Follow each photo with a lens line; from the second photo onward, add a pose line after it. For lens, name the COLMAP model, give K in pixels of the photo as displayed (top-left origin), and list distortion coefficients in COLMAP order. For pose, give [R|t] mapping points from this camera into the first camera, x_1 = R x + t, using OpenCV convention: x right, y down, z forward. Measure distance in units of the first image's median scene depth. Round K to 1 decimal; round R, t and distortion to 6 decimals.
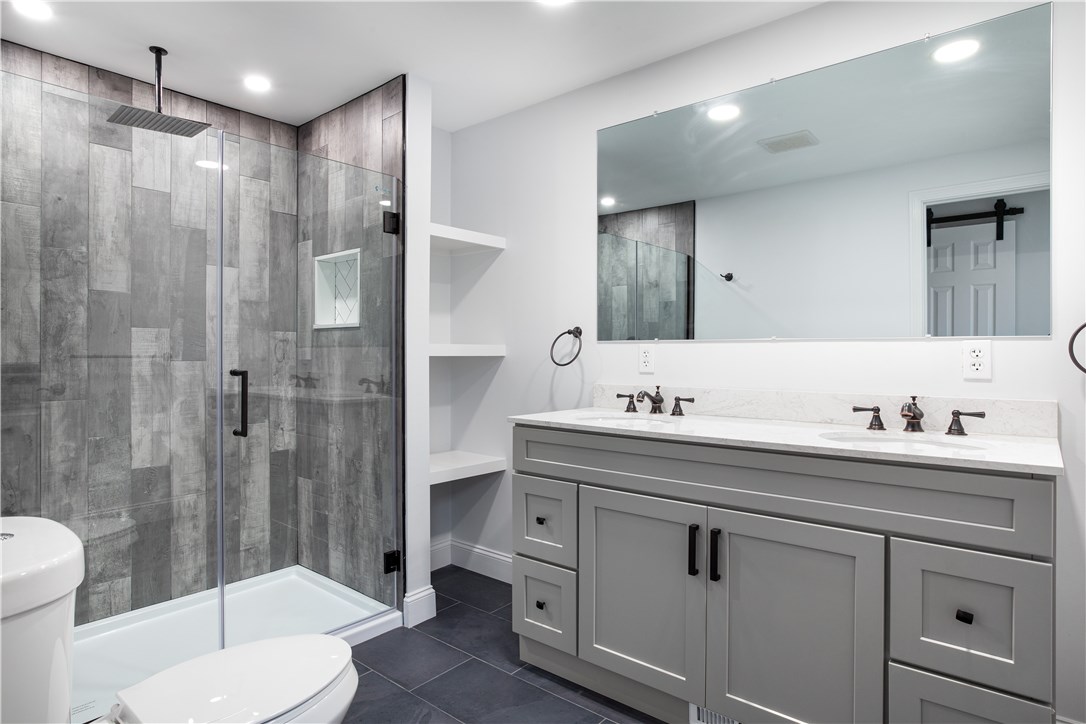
lens RADIAL K [[610.3, 0, 544.9], [0, 610.3, 359.7], [0, 0, 1]] dist [-0.058825, 0.029840]
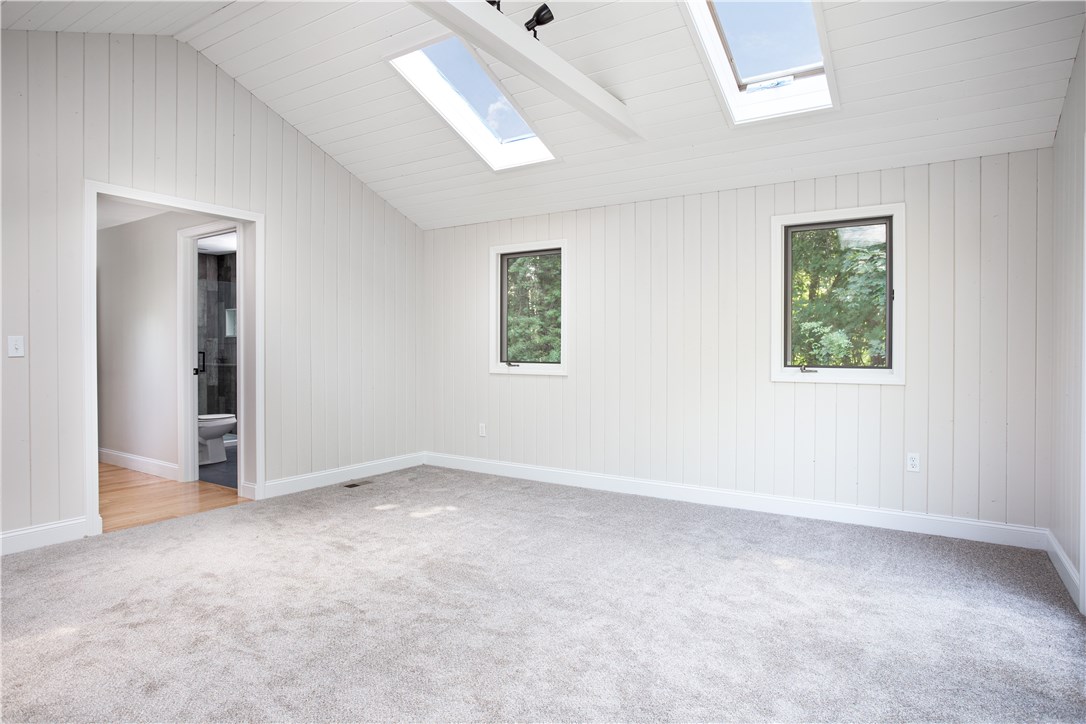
lens RADIAL K [[610.3, 0, 547.3], [0, 610.3, 354.0], [0, 0, 1]] dist [-0.058825, 0.029840]
pose [[0.991726, -0.000494, 0.128368, 0.634635], [-0.000334, 0.999979, 0.006434, 0.002682], [-0.128368, -0.006424, 0.991706, -1.677090]]
